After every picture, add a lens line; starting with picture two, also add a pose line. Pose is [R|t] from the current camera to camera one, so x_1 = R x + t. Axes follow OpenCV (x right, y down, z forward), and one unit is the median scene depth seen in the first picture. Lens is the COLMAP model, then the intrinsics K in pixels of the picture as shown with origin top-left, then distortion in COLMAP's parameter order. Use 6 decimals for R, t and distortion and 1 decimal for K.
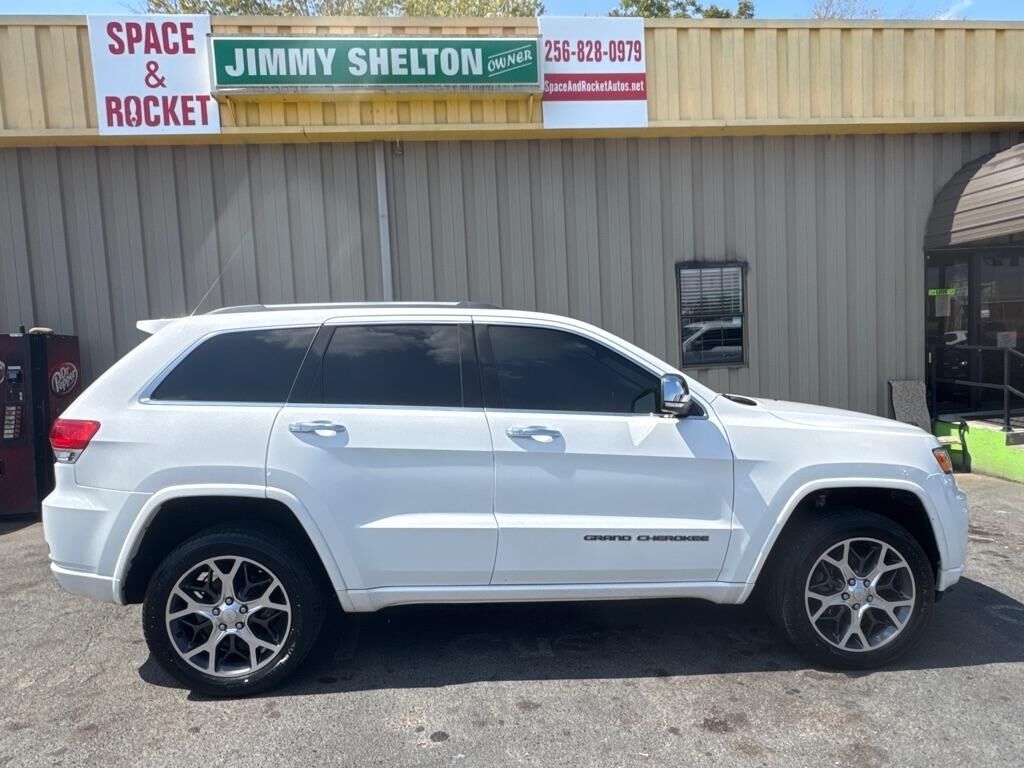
lens RADIAL K [[638.6, 0, 513.3], [0, 638.6, 383.3], [0, 0, 1]] dist [-0.004677, -0.000949]
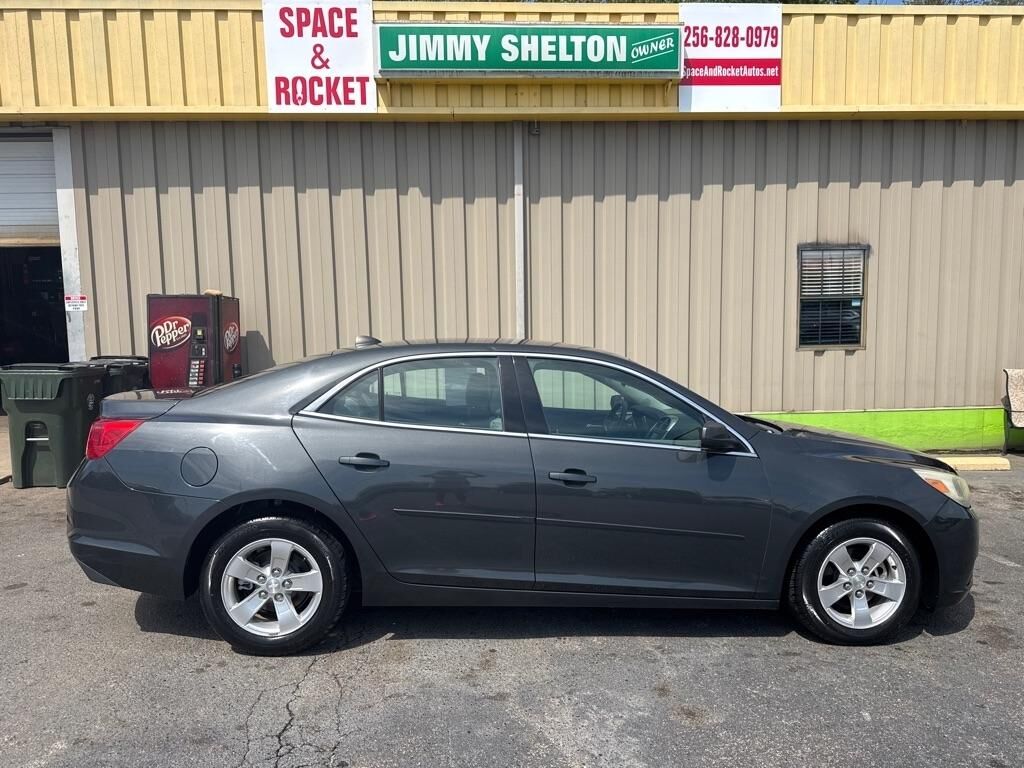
lens RADIAL K [[721.1, 0, 513.6], [0, 721.1, 379.5], [0, 0, 1]] dist [0.027682, -0.041013]
pose [[0.997852, 0.038338, -0.053109, -0.150364], [-0.036859, 0.998912, 0.028554, 0.011806], [0.054146, -0.026535, 0.998180, -0.214017]]
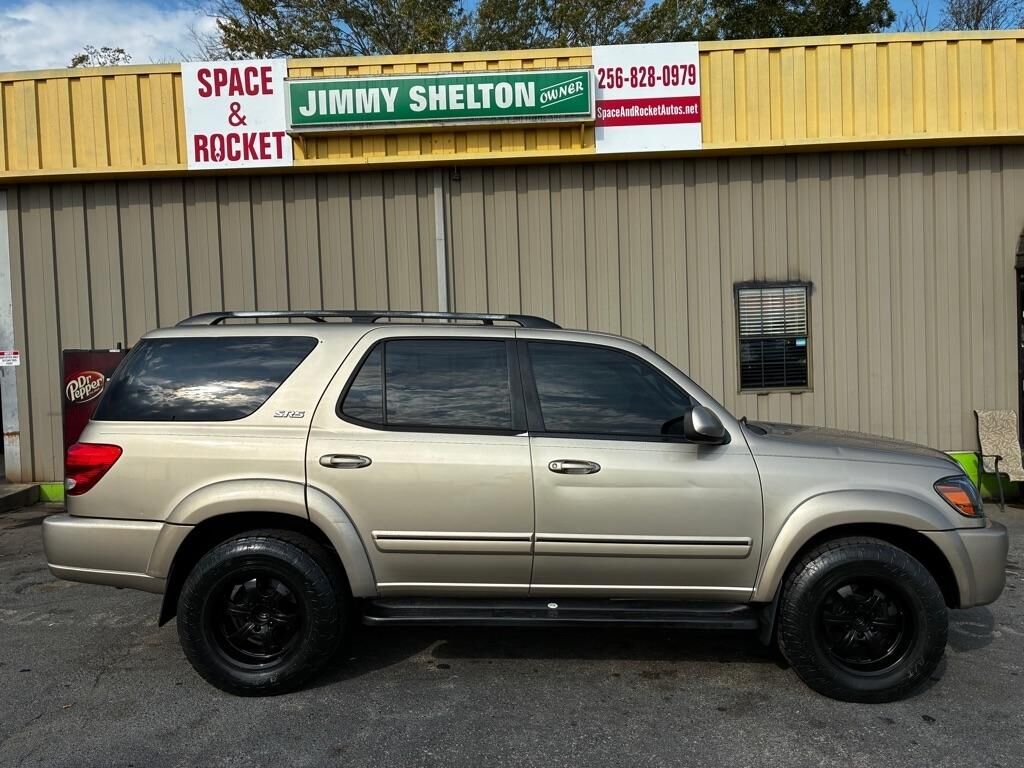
lens RADIAL K [[775.1, 0, 513.2], [0, 775.1, 368.2], [0, 0, 1]] dist [0.012203, -0.005682]
pose [[0.991388, 0.018220, -0.129681, 0.089319], [-0.022643, 0.999208, -0.032716, -0.014445], [0.128982, 0.035370, 0.991016, -0.247754]]
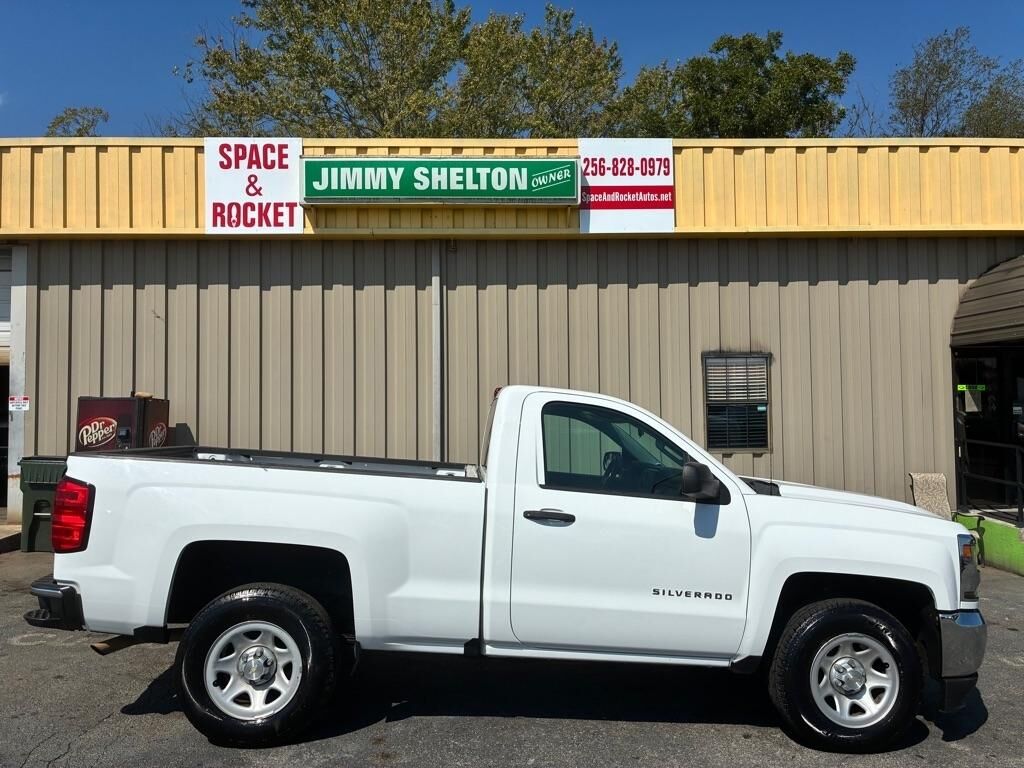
lens RADIAL K [[776.0, 0, 514.2], [0, 776.0, 369.5], [0, 0, 1]] dist [0.010207, -0.000918]
pose [[0.995630, 0.036408, -0.085997, 0.062460], [-0.045679, 0.993054, -0.108426, -0.004613], [0.081452, 0.111881, 0.990378, -0.366819]]
